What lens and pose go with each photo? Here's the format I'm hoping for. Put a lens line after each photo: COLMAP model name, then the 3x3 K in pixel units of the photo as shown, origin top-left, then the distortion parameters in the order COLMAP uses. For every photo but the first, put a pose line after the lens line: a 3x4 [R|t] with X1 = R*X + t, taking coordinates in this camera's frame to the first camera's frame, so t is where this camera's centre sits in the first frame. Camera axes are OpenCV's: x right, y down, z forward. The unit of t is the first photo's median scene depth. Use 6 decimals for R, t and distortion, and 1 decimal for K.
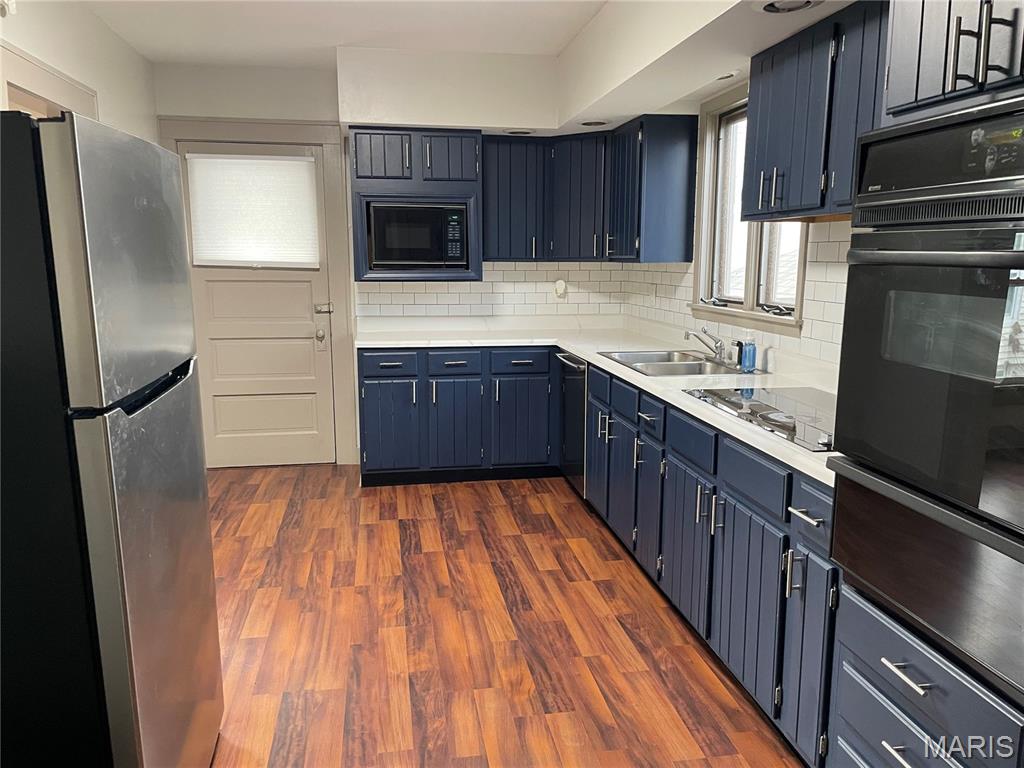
lens RADIAL K [[762.8, 0, 508.6], [0, 762.8, 382.4], [0, 0, 1]] dist [0.117269, -0.078682]
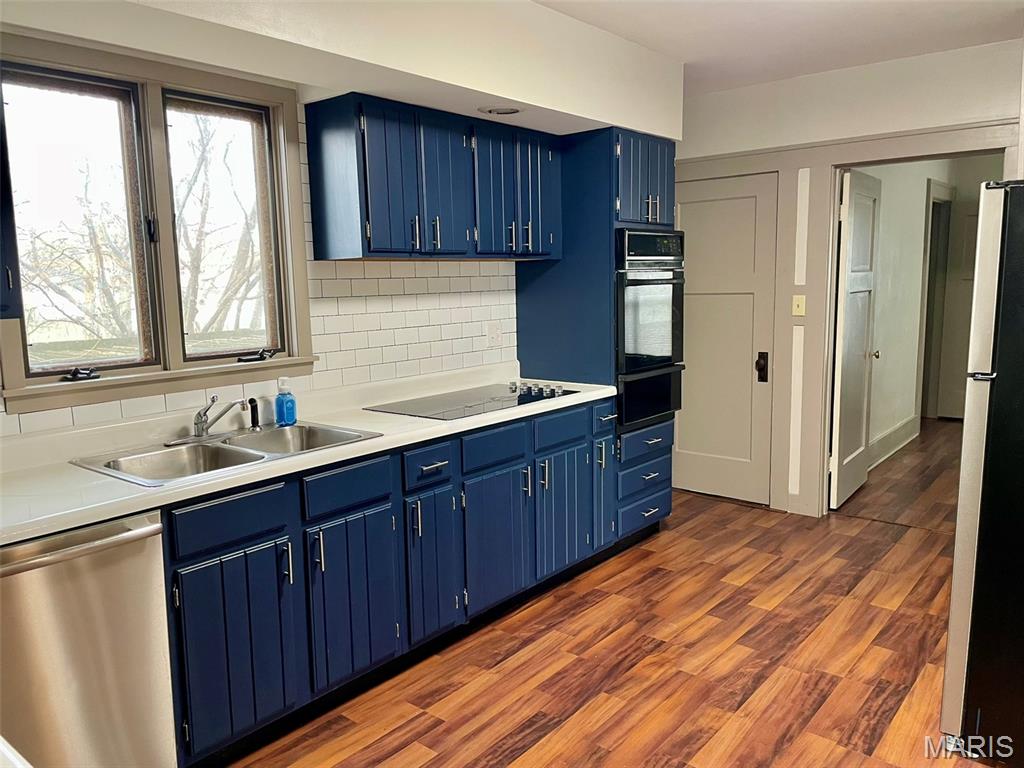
lens RADIAL K [[762.8, 0, 508.6], [0, 762.8, 382.4], [0, 0, 1]] dist [0.117269, -0.078682]
pose [[-0.648987, -0.097018, 0.754588, -0.645397], [0.141482, 0.959144, 0.245001, -0.303571], [-0.747528, 0.265763, -0.608746, 1.699459]]
